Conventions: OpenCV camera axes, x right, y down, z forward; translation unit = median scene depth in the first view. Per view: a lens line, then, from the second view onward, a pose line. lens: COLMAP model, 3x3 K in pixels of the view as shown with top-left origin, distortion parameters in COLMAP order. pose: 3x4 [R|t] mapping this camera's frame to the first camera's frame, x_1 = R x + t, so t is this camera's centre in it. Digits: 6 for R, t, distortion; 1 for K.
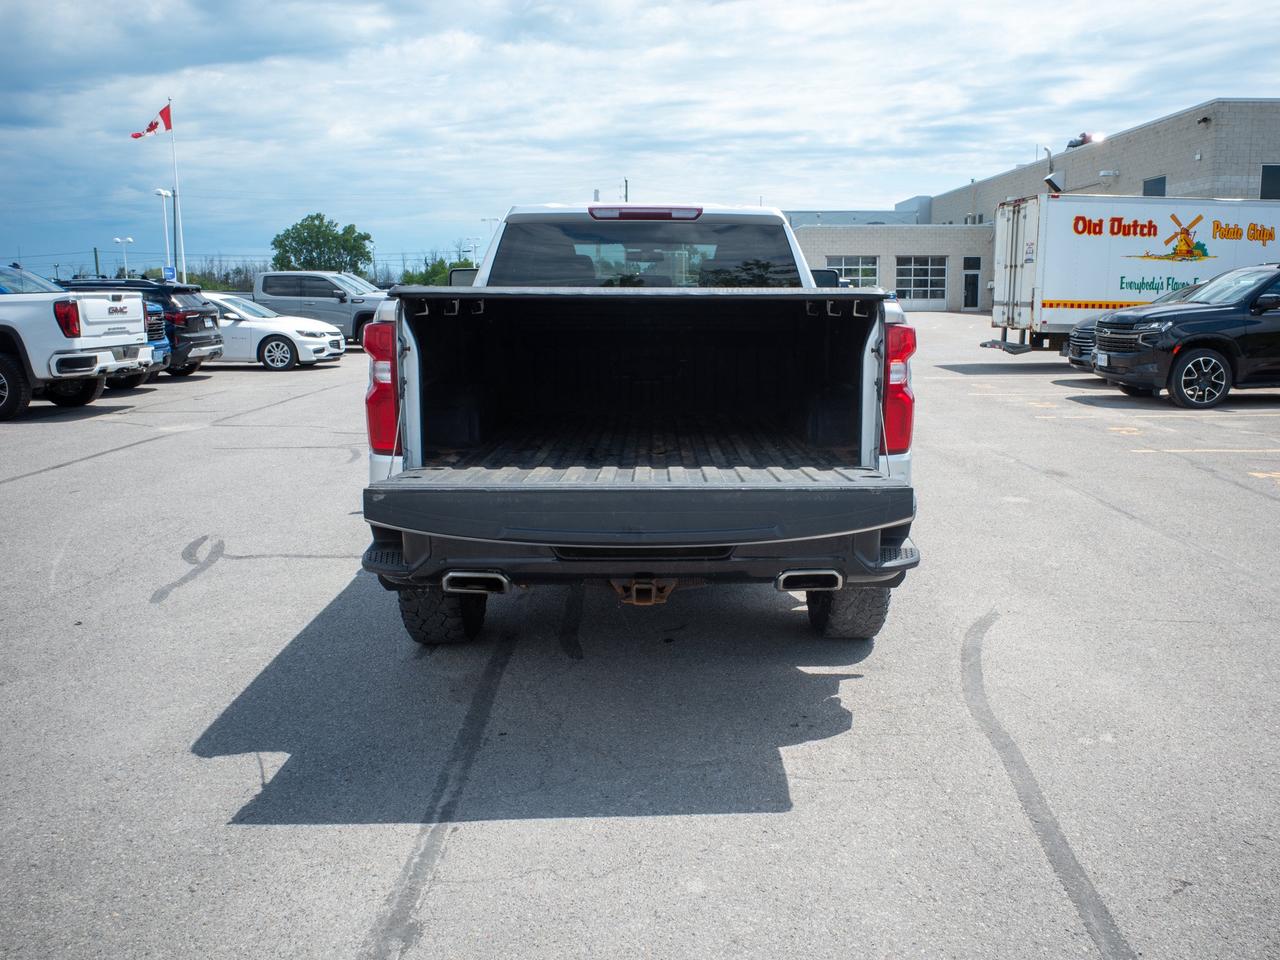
lens RADIAL K [[1146.3, 0, 694.6], [0, 1146.3, 472.1], [0, 0, 1]] dist [-0.059196, 0.064208]
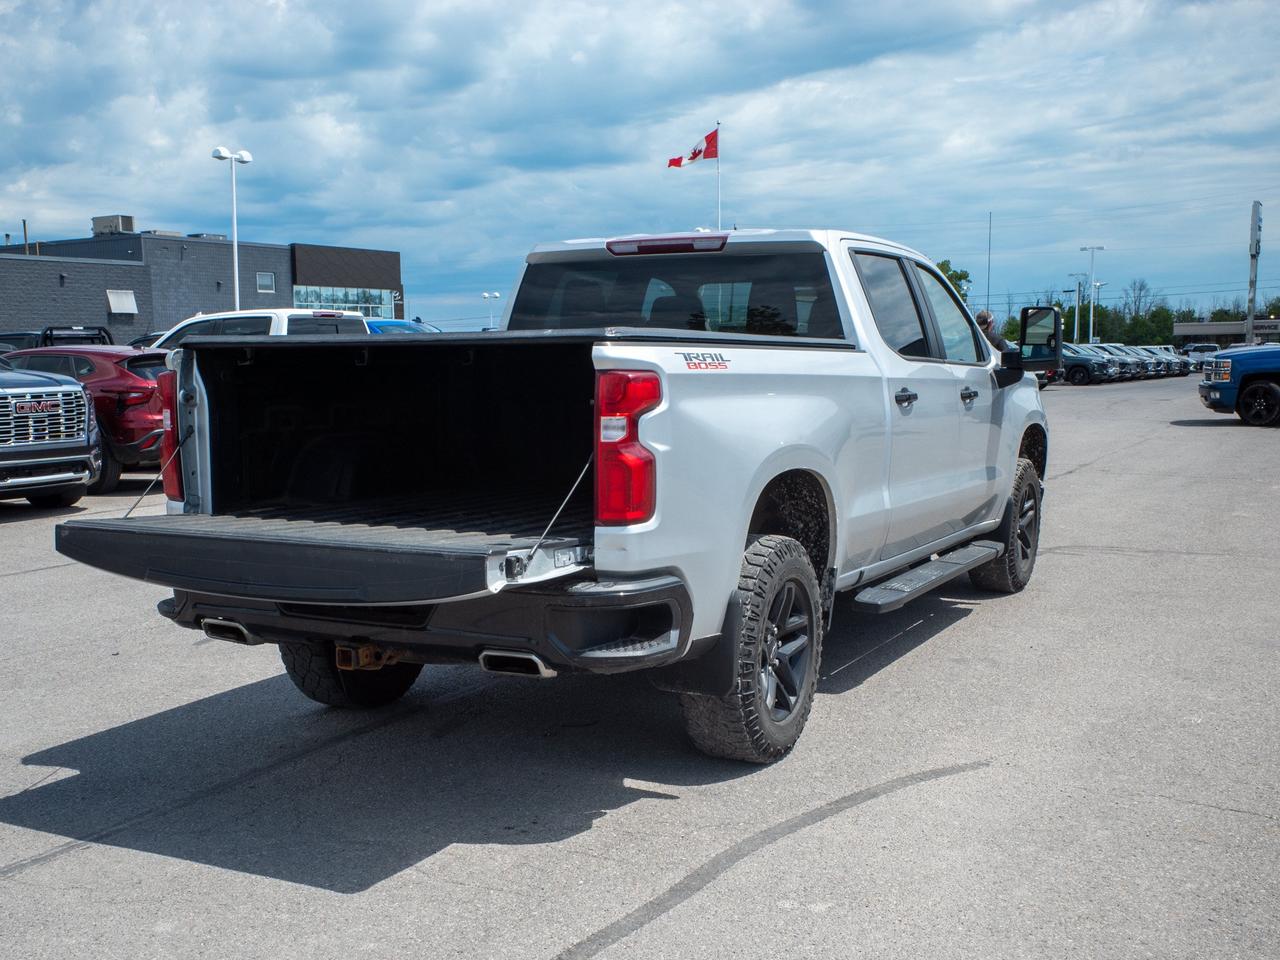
lens RADIAL K [[1438.2, 0, 562.8], [0, 1438.2, 616.1], [0, 0, 1]] dist [-0.032800, 0.000000]
pose [[0.851075, 0.085096, -0.518102, 0.297727], [-0.069393, 0.996353, 0.049656, 0.000096], [0.520438, -0.006308, 0.853876, 0.031438]]
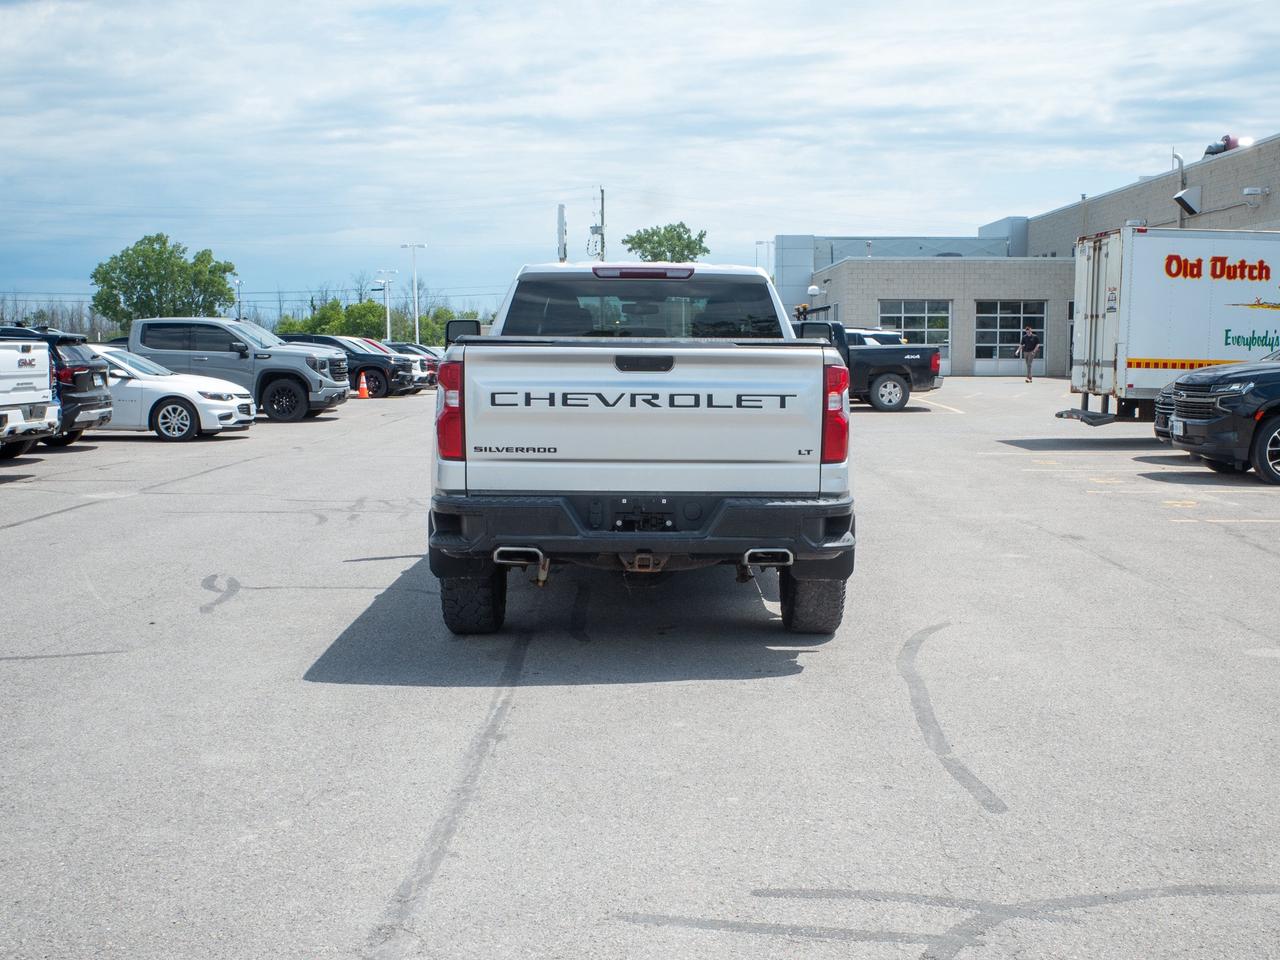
lens RADIAL K [[1692.2, 0, 679.6], [0, 1692.2, 534.7], [0, 0, 1]] dist [-0.048392, 0.000000]
pose [[0.999917, 0.006035, -0.011349, 0.008249], [-0.006559, 0.998889, -0.046669, 0.068133], [0.011055, 0.046739, 0.998846, -0.408333]]
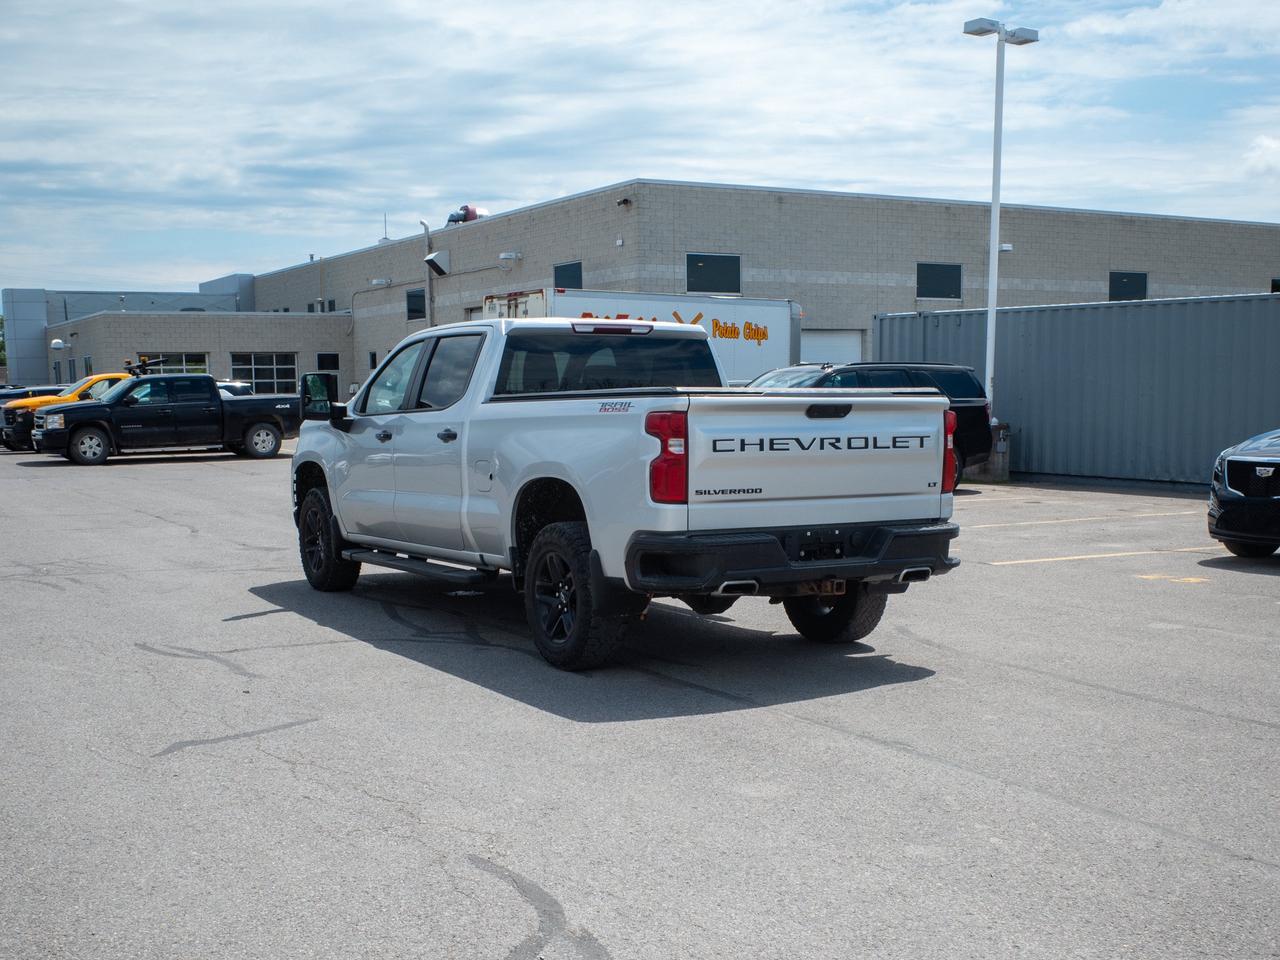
lens RADIAL K [[1577.2, 0, 598.2], [0, 1577.2, 593.2], [0, 0, 1]] dist [-0.027938, 0.000000]
pose [[0.892768, -0.062144, 0.446211, -0.523932], [0.077280, 0.996885, -0.015783, 0.050521], [-0.443840, 0.048573, 0.894789, -0.305533]]
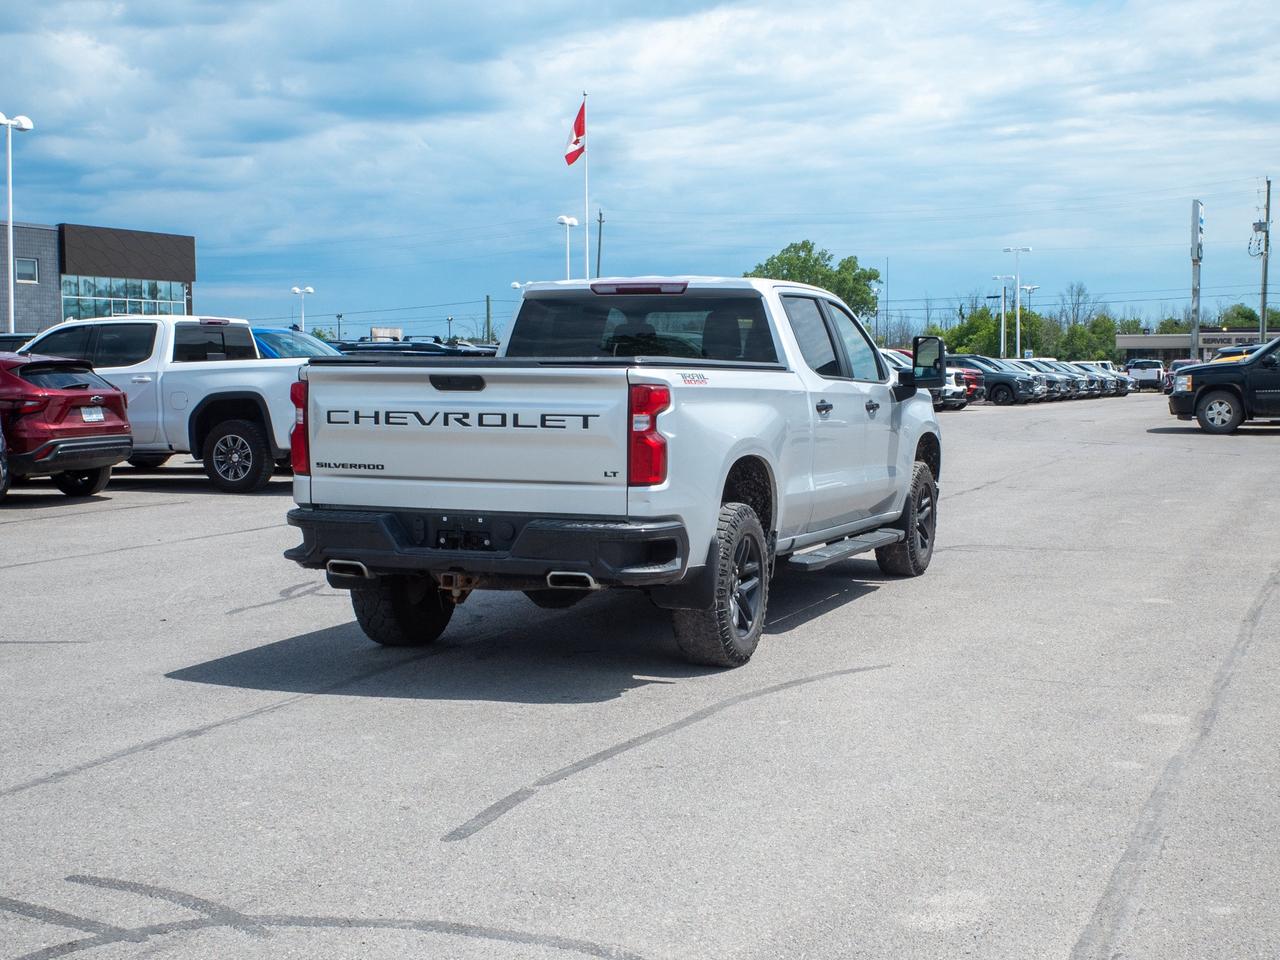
lens RADIAL K [[1836.3, 0, 642.5], [0, 1836.3, 493.0], [0, 0, 1]] dist [-0.064069, 0.000000]
pose [[0.916868, 0.030211, -0.398045, 0.423354], [-0.063068, 0.995572, -0.069708, 0.057481], [0.394176, 0.089017, 0.914714, -0.373063]]
